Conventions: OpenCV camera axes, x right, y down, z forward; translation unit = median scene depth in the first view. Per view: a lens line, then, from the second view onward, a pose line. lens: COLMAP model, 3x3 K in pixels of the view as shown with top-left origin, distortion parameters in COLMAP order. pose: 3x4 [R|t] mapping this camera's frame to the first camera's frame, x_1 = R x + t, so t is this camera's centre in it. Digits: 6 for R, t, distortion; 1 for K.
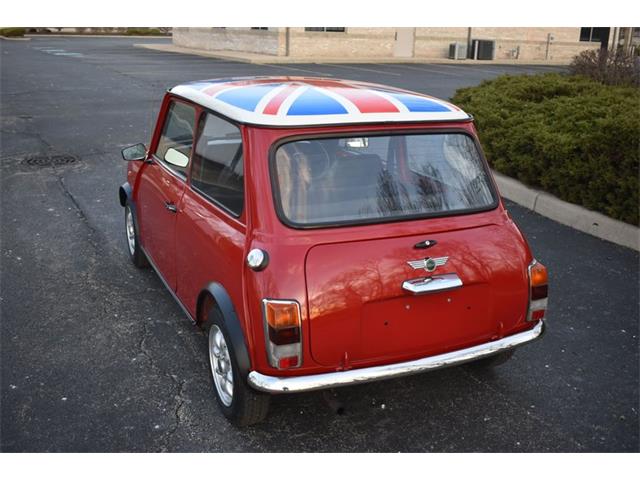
lens RADIAL K [[657.8, 0, 323.9], [0, 657.8, 238.4], [0, 0, 1]] dist [-0.072633, 0.000000]
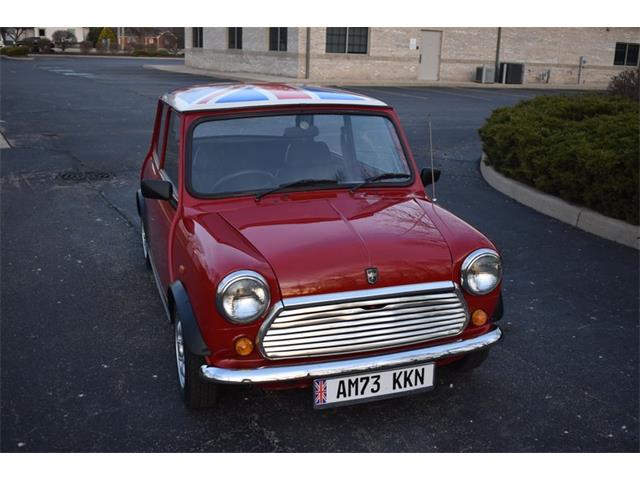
lens RADIAL K [[707.0, 0, 324.3], [0, 707.0, 237.8], [0, 0, 1]] dist [-0.065191, 0.000000]
pose [[0.999790, 0.010597, -0.017567, -0.075402], [-0.011496, 0.998587, -0.051886, 0.056060], [0.016992, 0.052077, 0.998499, -0.131658]]
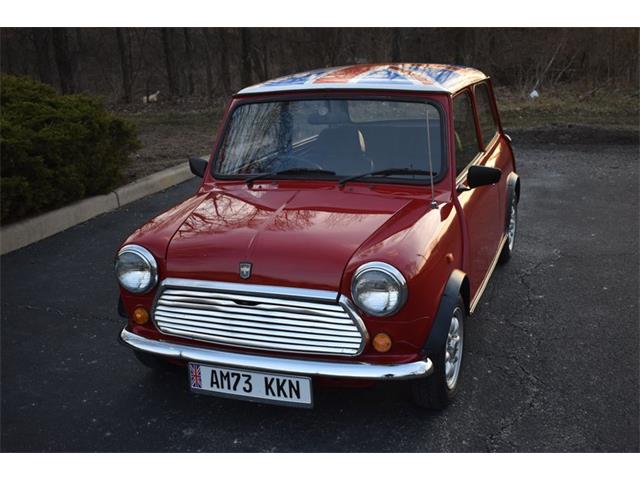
lens RADIAL K [[750.6, 0, 330.3], [0, 750.6, 243.3], [0, 0, 1]] dist [-0.046504, 0.000000]
pose [[0.766232, 0.143211, -0.626402, 0.485907], [-0.159302, 0.986751, 0.030734, -0.005629], [0.622504, 0.076238, 0.778894, 0.071295]]
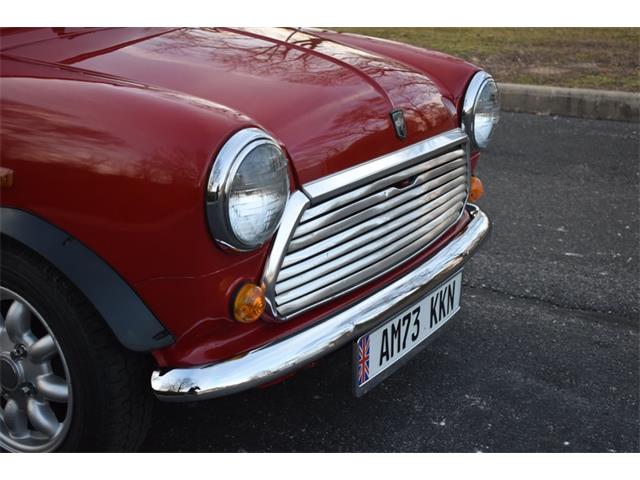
lens RADIAL K [[940.6, 0, 321.2], [0, 940.6, 242.3], [0, 0, 1]] dist [-0.007862, 0.000000]
pose [[0.778479, -0.179143, 0.601563, -0.396355], [0.188104, 0.980941, 0.048696, 0.087214], [-0.598822, 0.075247, 0.797340, 0.213023]]
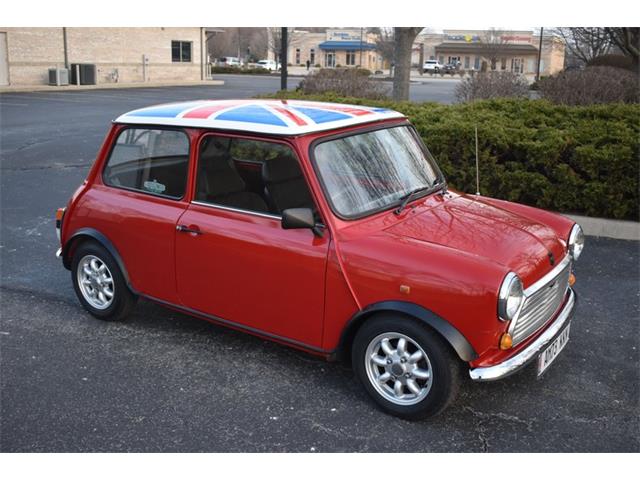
lens RADIAL K [[707.0, 0, 320.2], [0, 707.0, 239.9], [0, 0, 1]] dist [-0.065191, 0.000000]
pose [[0.809504, -0.153833, 0.566602, -0.759607], [0.180745, 0.983491, 0.008788, -0.025550], [-0.558600, 0.095296, 0.823945, 0.039773]]
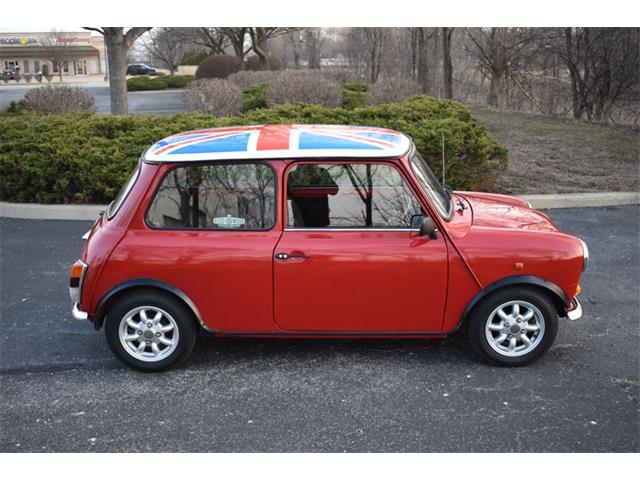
lens RADIAL K [[710.5, 0, 321.6], [0, 710.5, 236.7], [0, 0, 1]] dist [-0.063102, 0.000000]
pose [[0.325341, -0.252326, 0.911309, -1.258931], [0.305319, 0.940152, 0.151312, -0.228535], [-0.894949, 0.229012, 0.382910, 0.496570]]
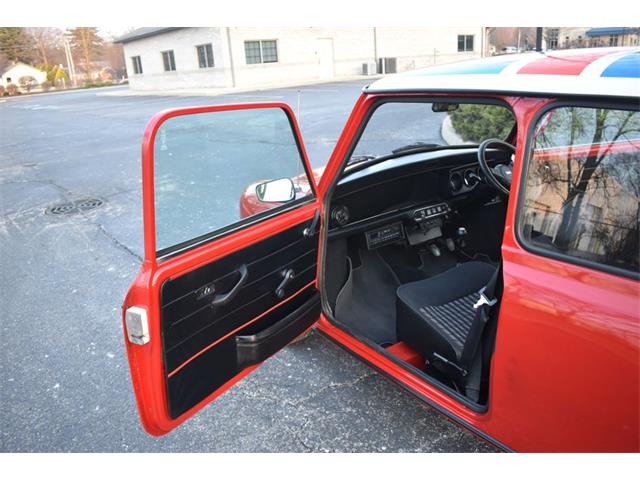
lens RADIAL K [[506.9, 0, 322.9], [0, 506.9, 243.1], [0, 0, 1]] dist [-0.092489, 0.013166]
pose [[0.982864, -0.142219, 0.117272, -0.340779], [0.138102, 0.989503, 0.042553, -0.102672], [-0.122093, -0.025628, 0.992188, 0.502492]]
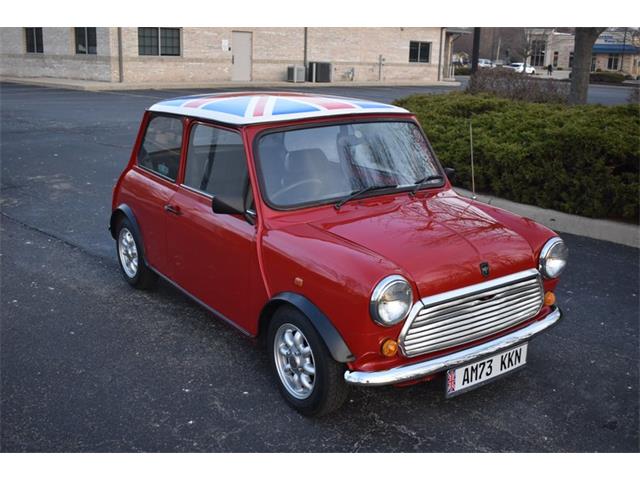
lens RADIAL K [[707.0, 0, 321.6], [0, 707.0, 237.2], [0, 0, 1]] dist [-0.065191, 0.000000]
pose [[0.963159, -0.068326, 0.260107, -0.421847], [0.082088, 0.995722, -0.042408, 0.038745], [-0.256097, 0.062198, 0.964648, -0.126055]]
